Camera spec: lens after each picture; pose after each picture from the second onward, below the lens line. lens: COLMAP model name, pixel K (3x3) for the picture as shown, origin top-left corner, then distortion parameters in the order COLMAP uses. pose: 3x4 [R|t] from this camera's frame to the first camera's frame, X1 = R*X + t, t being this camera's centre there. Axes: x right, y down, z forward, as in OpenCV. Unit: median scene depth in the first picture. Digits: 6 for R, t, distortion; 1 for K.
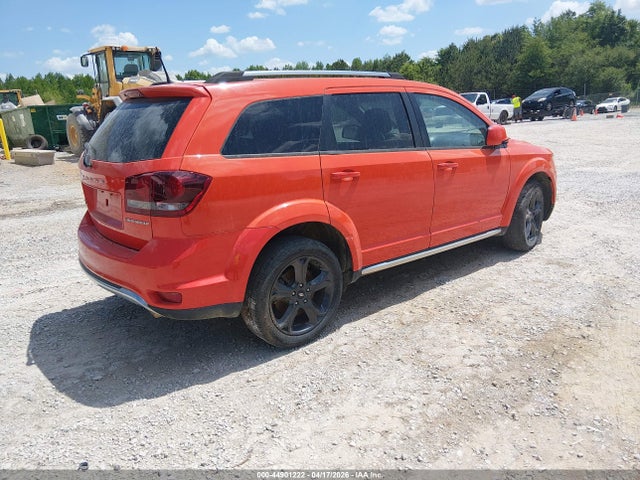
lens RADIAL K [[512.9, 0, 325.3], [0, 512.9, 239.7], [0, 0, 1]] dist [0.035980, -0.053274]
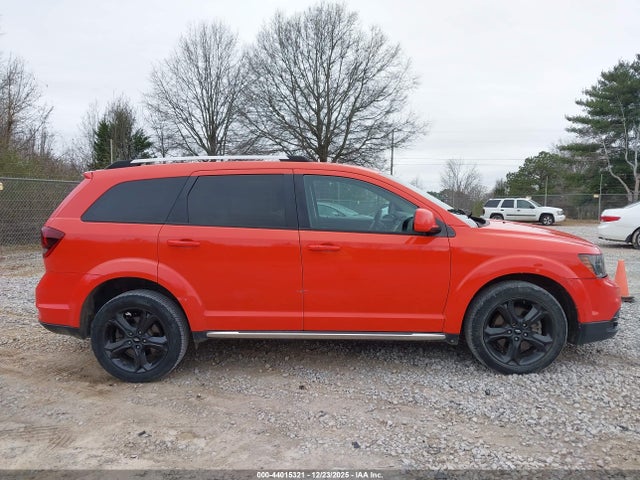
lens RADIAL K [[512.9, 0, 315.3], [0, 512.9, 238.9], [0, 0, 1]] dist [0.035980, -0.053274]
pose [[0.724492, 0.098252, -0.682244, 1.086448], [-0.178039, 0.982875, -0.047517, -0.140606], [0.665892, 0.155892, 0.729579, 0.361697]]
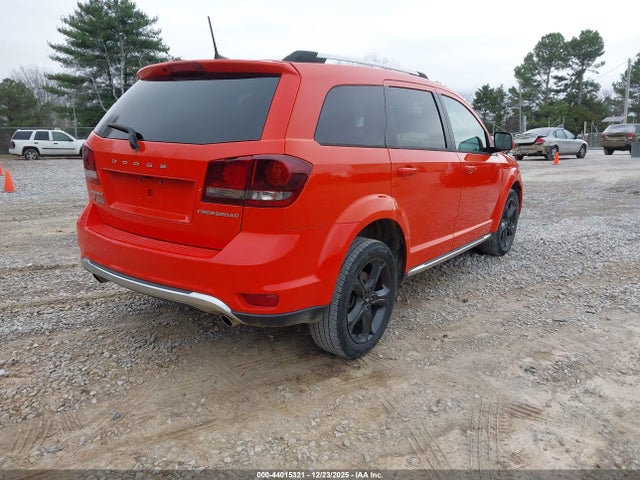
lens RADIAL K [[512.9, 0, 318.0], [0, 512.9, 240.6], [0, 0, 1]] dist [0.035980, -0.053274]
pose [[0.962936, 0.008235, 0.269604, -0.397129], [-0.002366, 0.999753, -0.022089, 0.026437], [-0.269719, 0.020633, 0.962718, 0.124922]]
